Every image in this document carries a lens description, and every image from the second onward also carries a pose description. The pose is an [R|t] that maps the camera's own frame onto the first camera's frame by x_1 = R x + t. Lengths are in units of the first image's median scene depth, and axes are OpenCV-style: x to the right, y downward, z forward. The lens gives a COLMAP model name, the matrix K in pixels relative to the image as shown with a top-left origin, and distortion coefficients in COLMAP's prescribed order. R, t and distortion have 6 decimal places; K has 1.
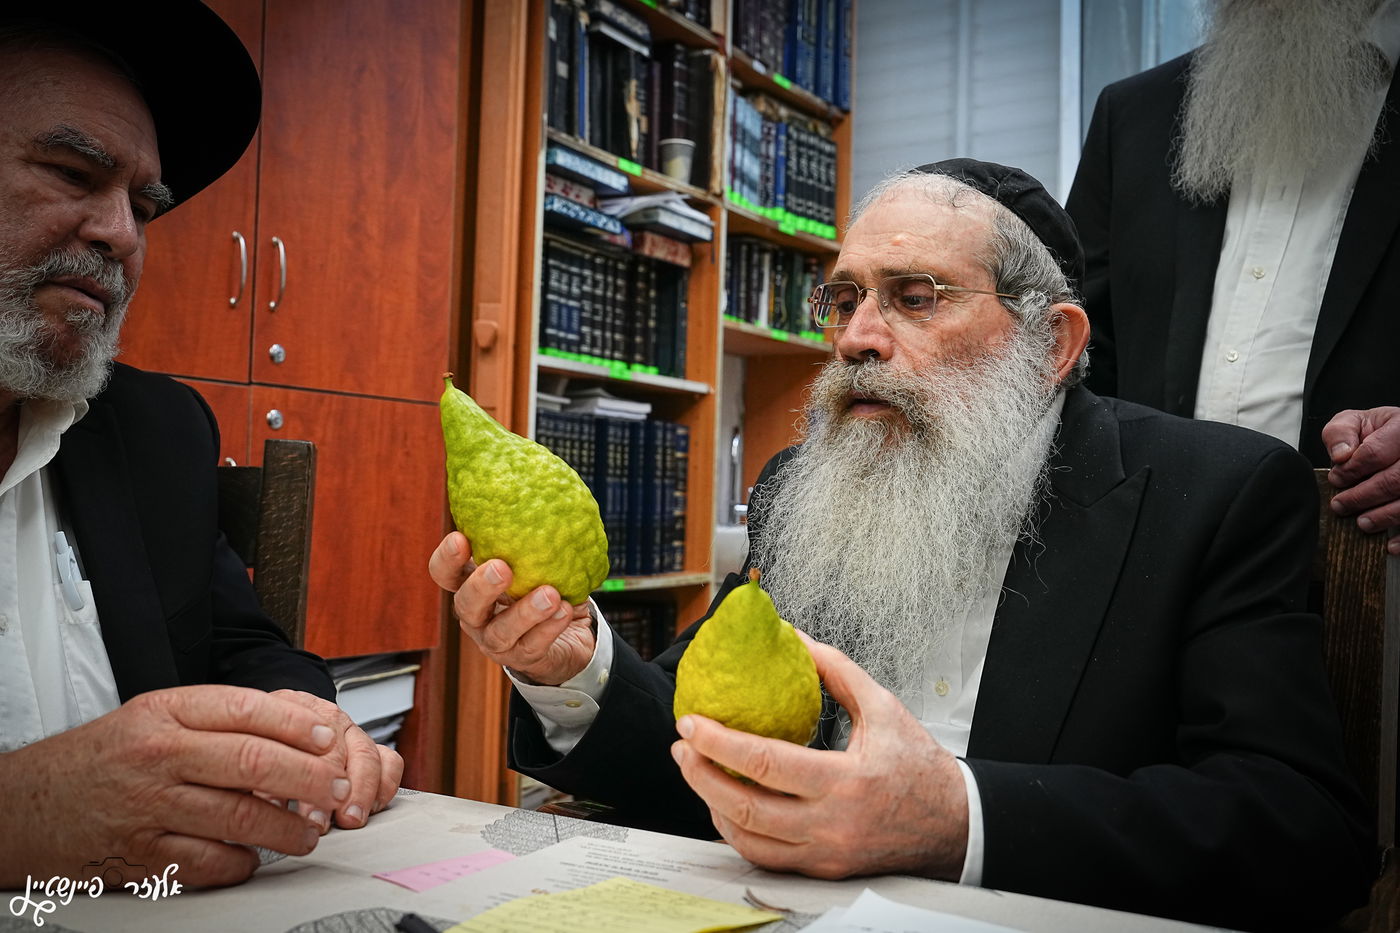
lens RADIAL K [[1396.3, 0, 688.9], [0, 1396.3, 459.8], [0, 0, 1]] dist [0.009603, 0.034701]
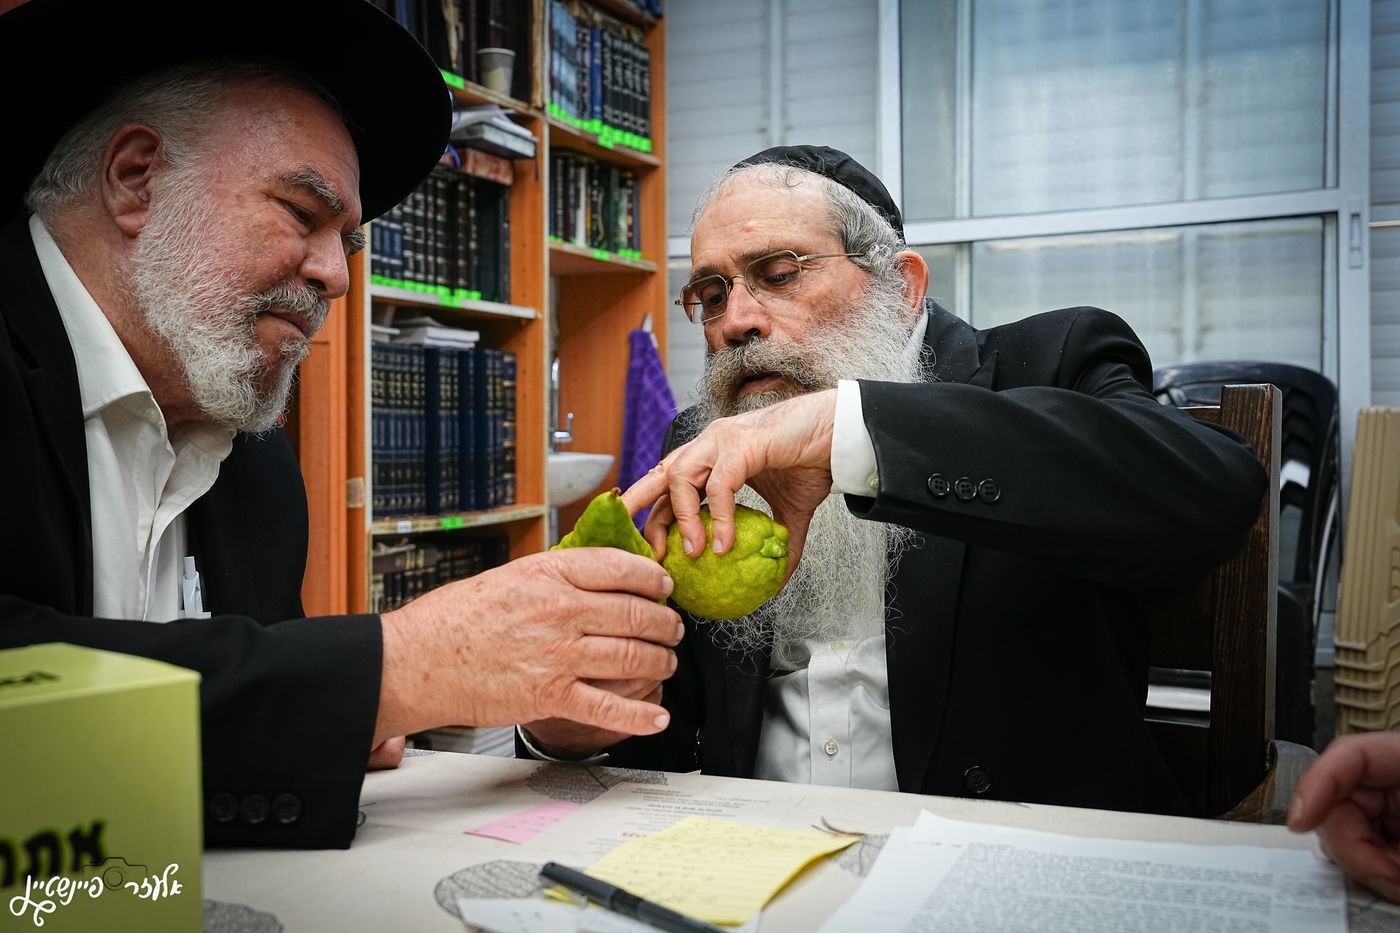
lens RADIAL K [[1493.5, 0, 707.8], [0, 1493.5, 468.7], [0, 0, 1]] dist [0.034754, 0.026773]
pose [[0.982731, -0.033770, 0.181932, -0.062062], [0.021325, 0.997324, 0.069935, -0.014449], [-0.183807, -0.064847, 0.980821, -0.035901]]
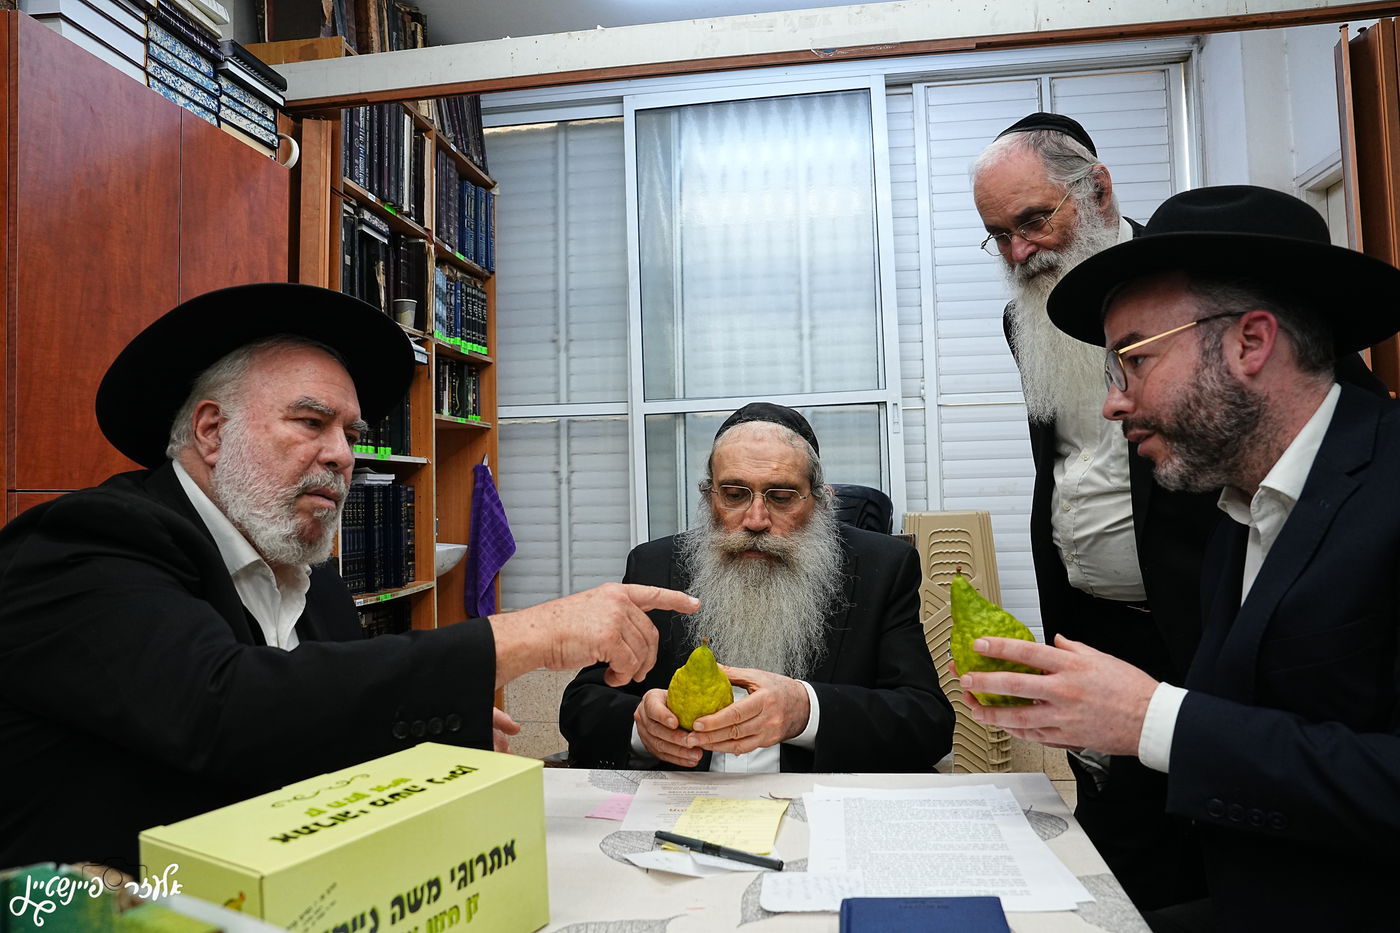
lens RADIAL K [[969.1, 0, 702.3], [0, 969.1, 469.5], [0, 0, 1]] dist [-0.115827, 0.084379]
pose [[0.905134, -0.033089, 0.423836, -0.164221], [0.025923, 0.999407, 0.022663, -0.059010], [-0.424335, -0.009526, 0.905455, -0.080280]]
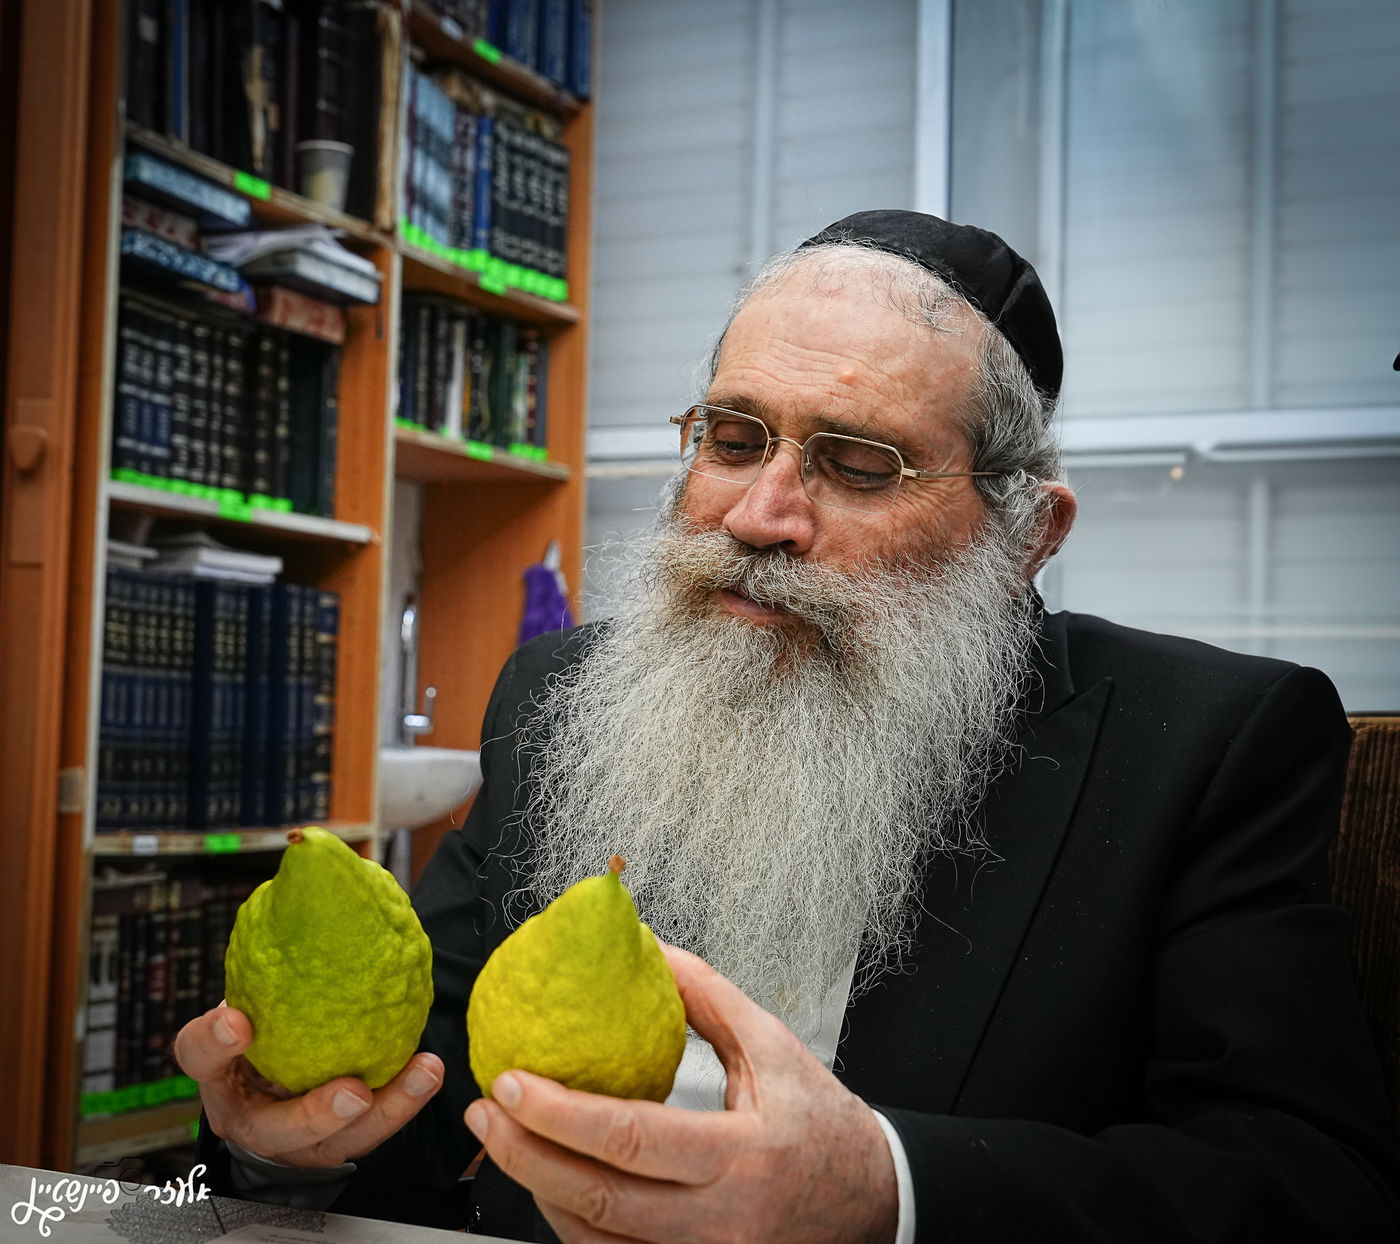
lens RADIAL K [[2250.4, 0, 464.6], [0, 2250.4, 643.2], [0, 0, 1]] dist [0.070638, 0.187134]
pose [[0.997448, 0.007539, 0.070992, -0.016342], [-0.007781, 0.999965, 0.003128, -0.005088], [-0.070966, -0.003673, 0.997472, -0.030694]]
